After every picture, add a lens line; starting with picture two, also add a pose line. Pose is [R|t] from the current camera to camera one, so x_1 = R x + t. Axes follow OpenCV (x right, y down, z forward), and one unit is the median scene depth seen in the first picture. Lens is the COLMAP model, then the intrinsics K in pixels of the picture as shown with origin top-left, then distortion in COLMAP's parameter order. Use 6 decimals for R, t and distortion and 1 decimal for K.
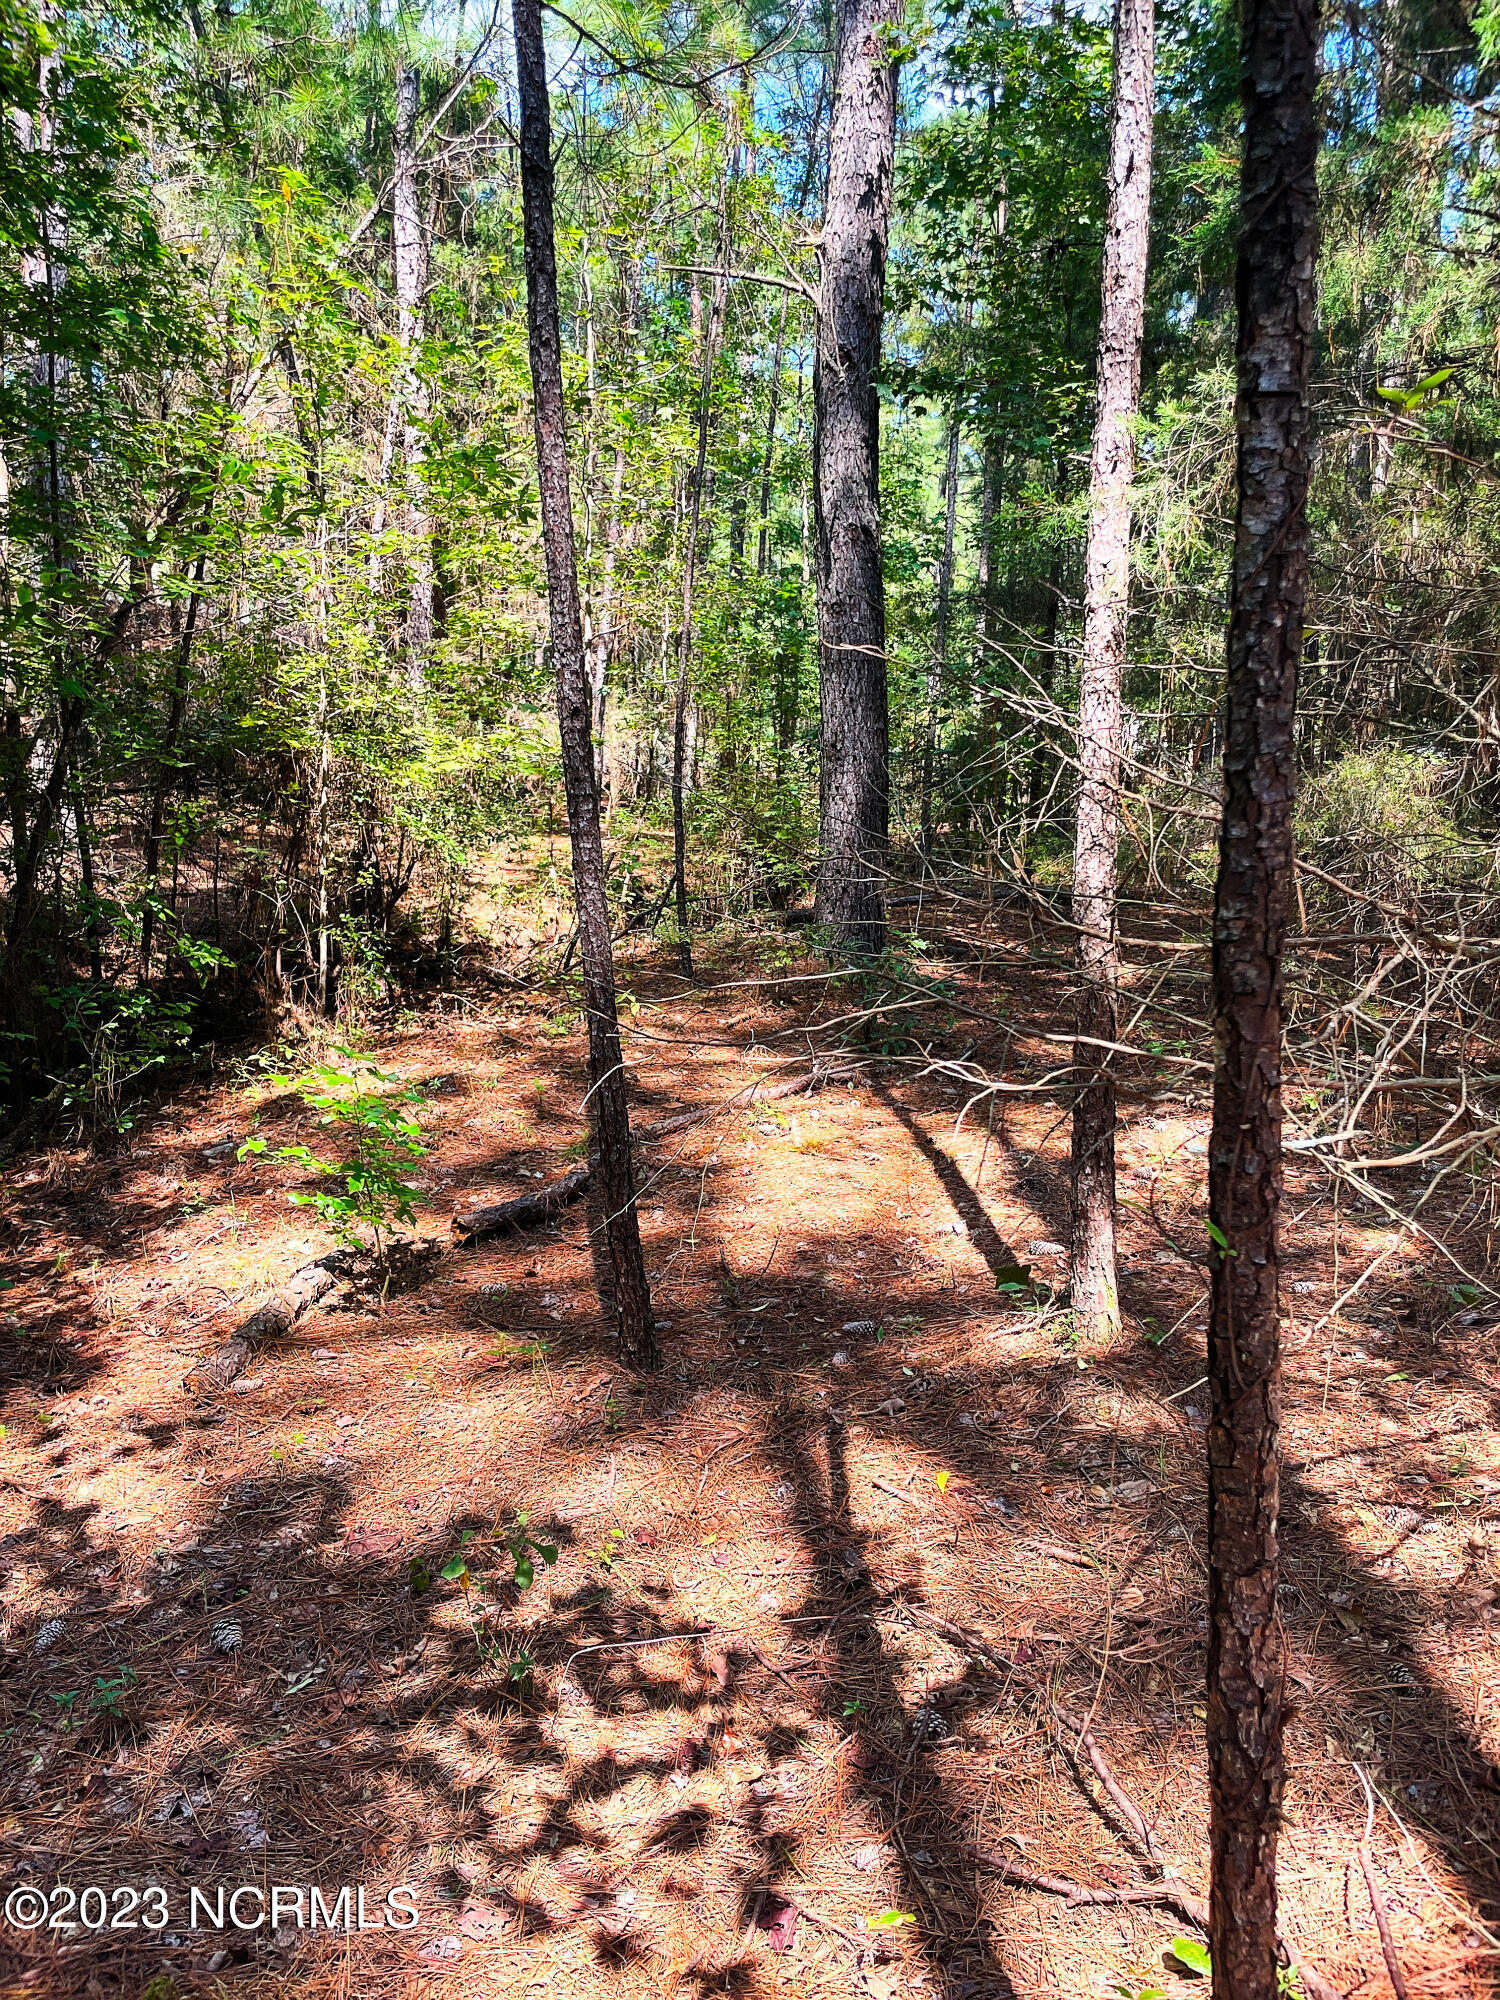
lens RADIAL K [[1525.2, 0, 727.4], [0, 1525.2, 985.3], [0, 0, 1]] dist [0.094590, -0.135155]
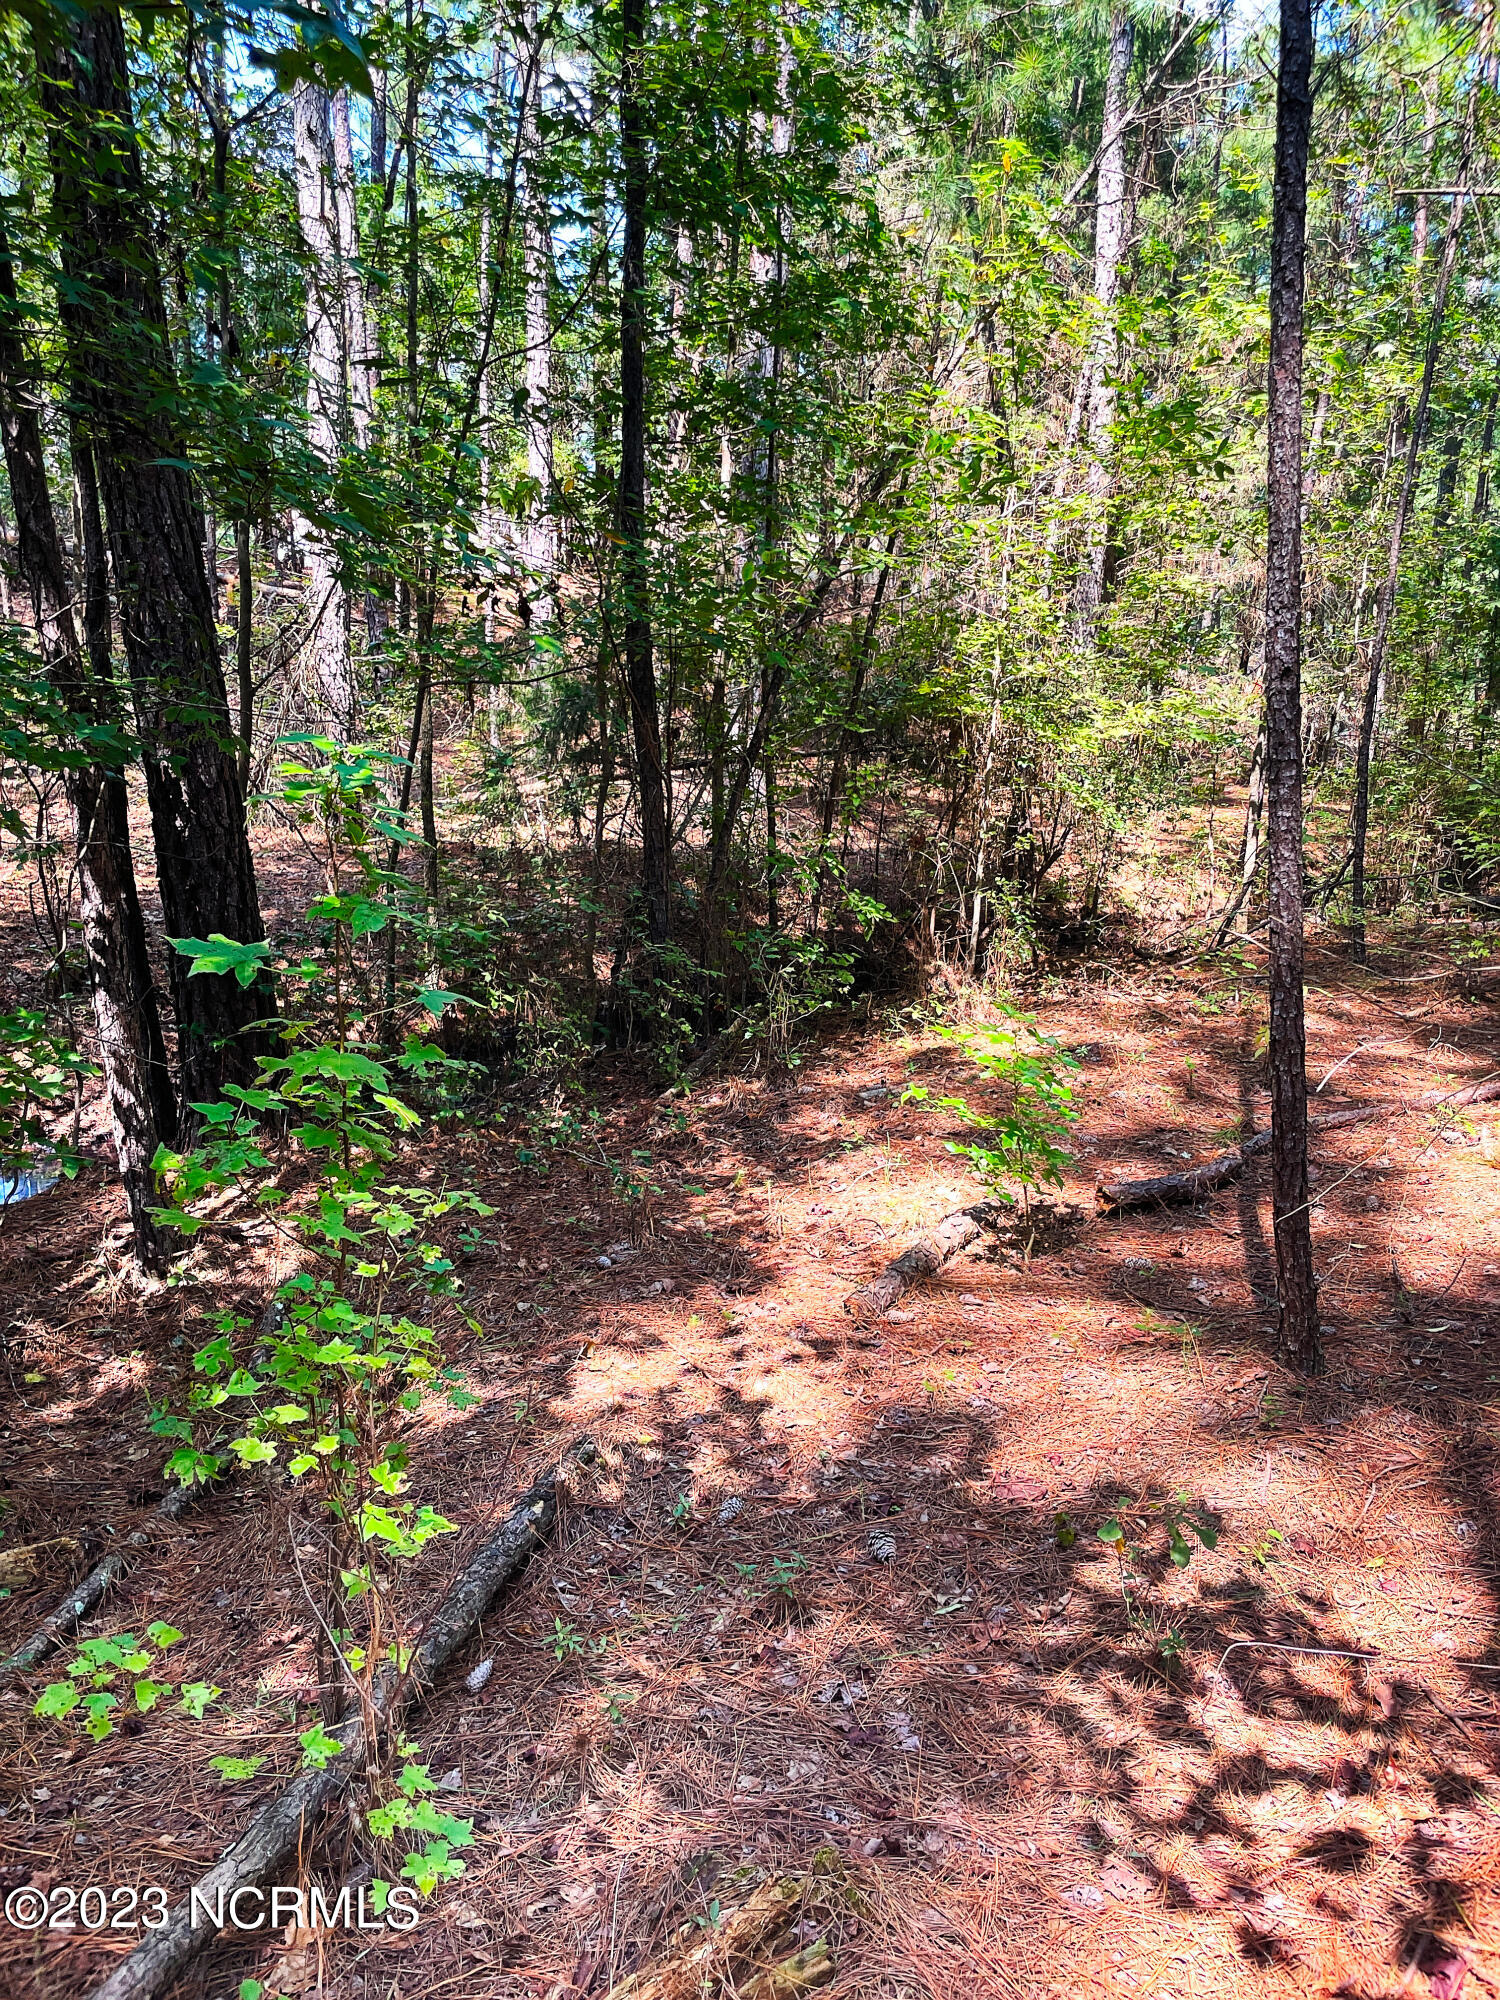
lens RADIAL K [[1525.2, 0, 727.4], [0, 1525.2, 985.3], [0, 0, 1]] dist [0.094590, -0.135155]
pose [[0.920271, 0.075854, -0.383858, -0.023663], [-0.068170, 0.997108, 0.033607, 0.003714], [0.385297, -0.004760, 0.922780, -0.010338]]
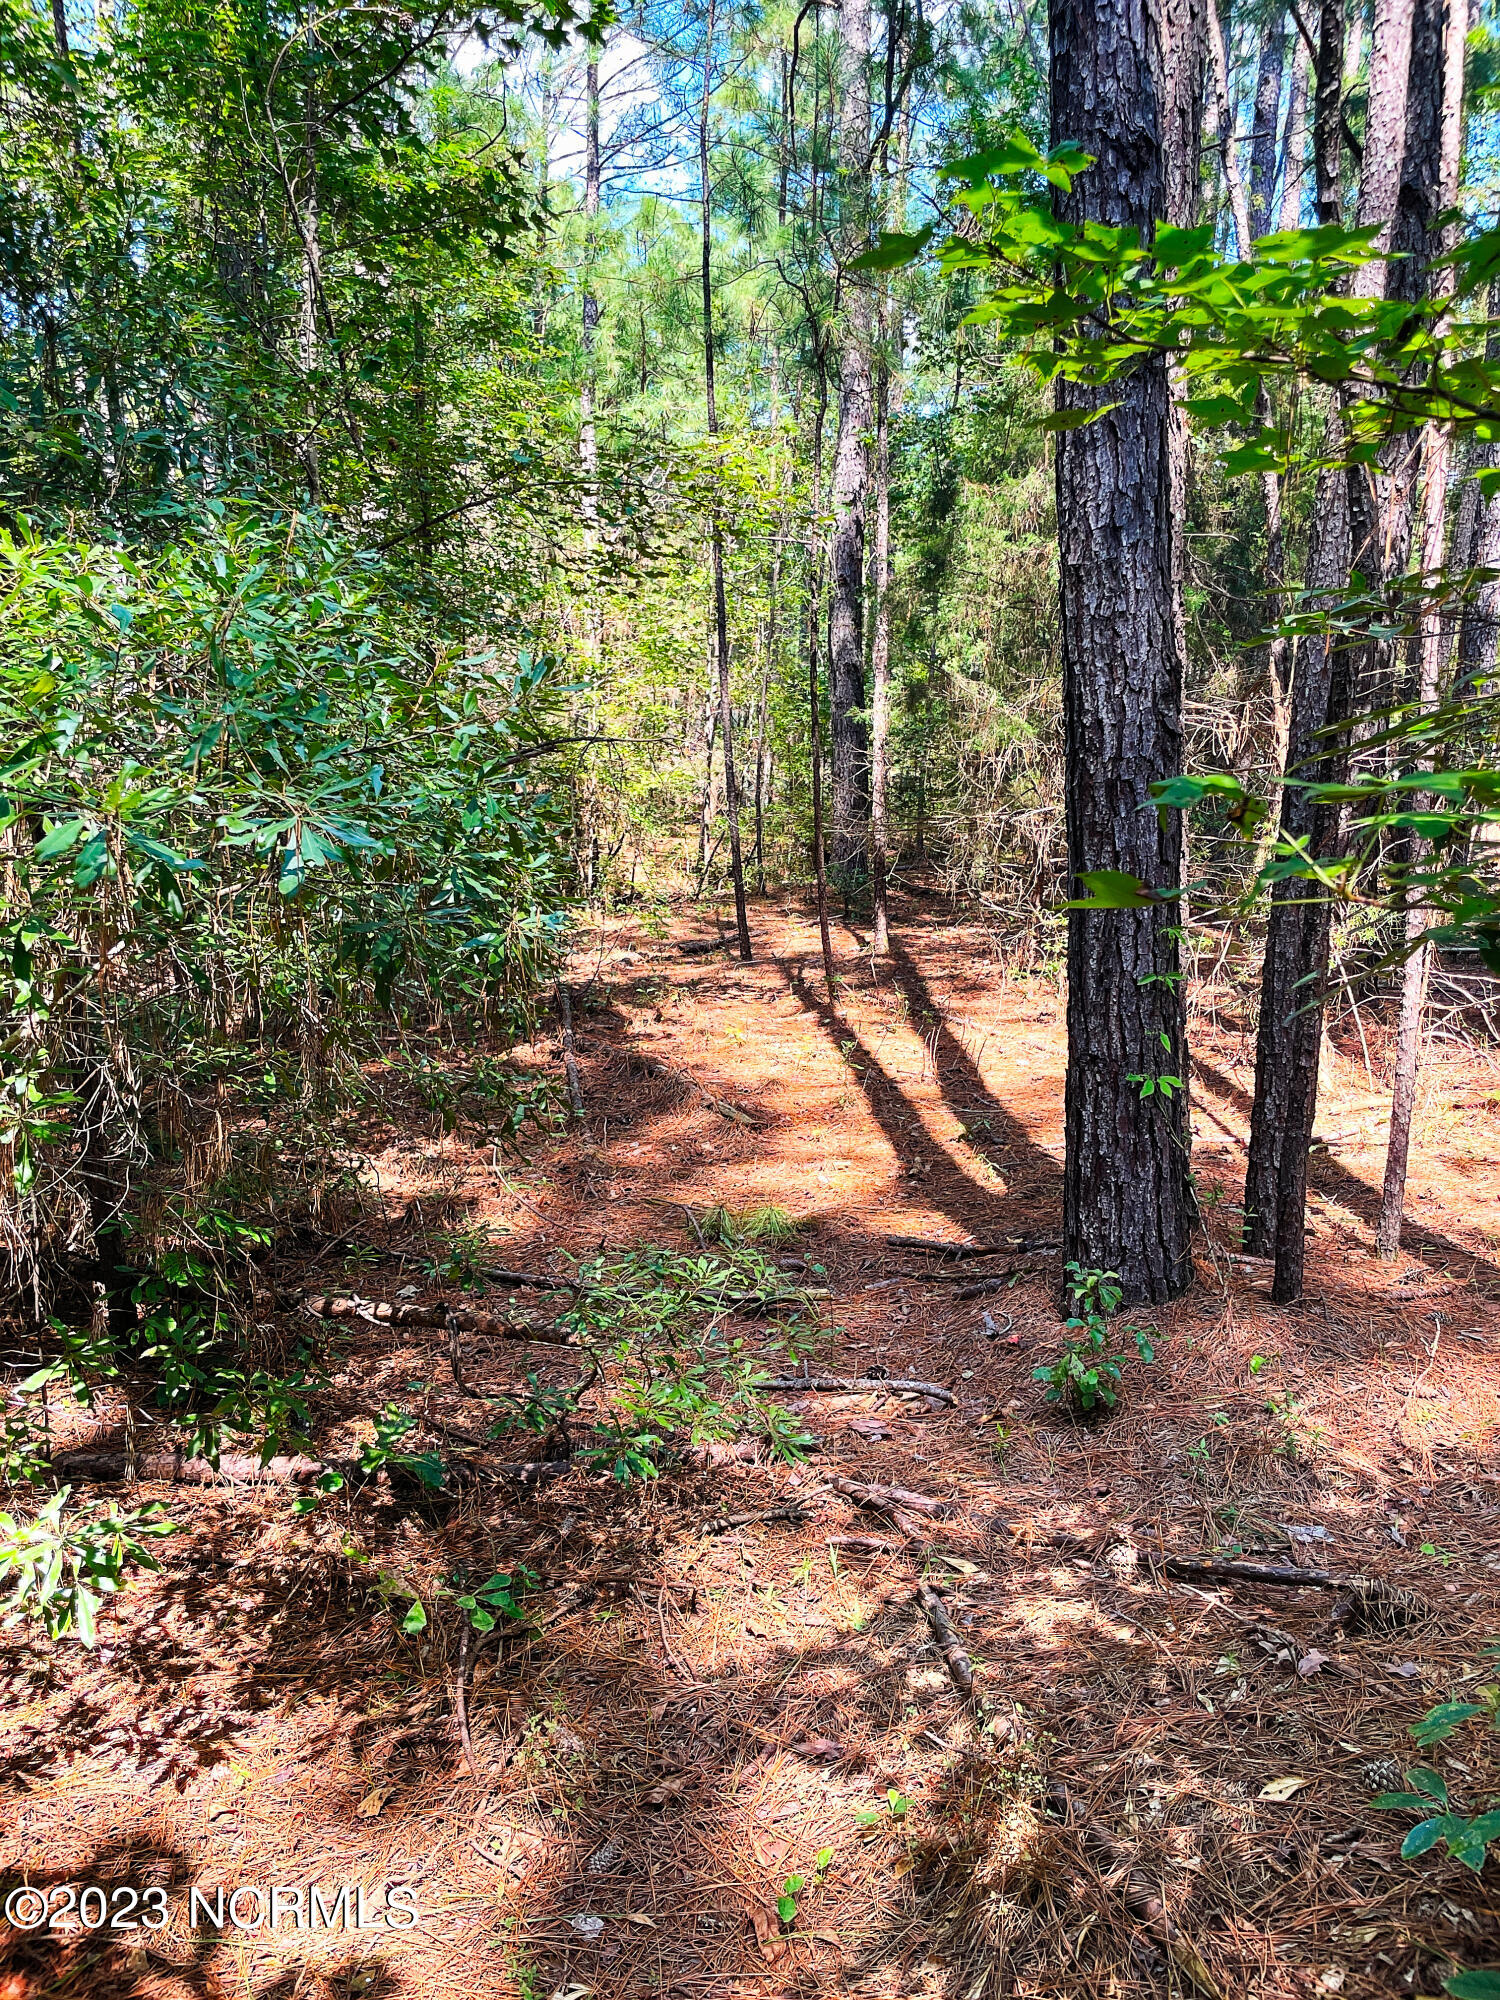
lens RADIAL K [[1525.2, 0, 727.4], [0, 1525.2, 985.3], [0, 0, 1]] dist [0.094590, -0.135155]
pose [[0.998574, 0.000972, -0.053377, 0.051946], [-0.001821, 0.999873, -0.015854, 0.215661], [0.053355, 0.015929, 0.998449, -1.449434]]
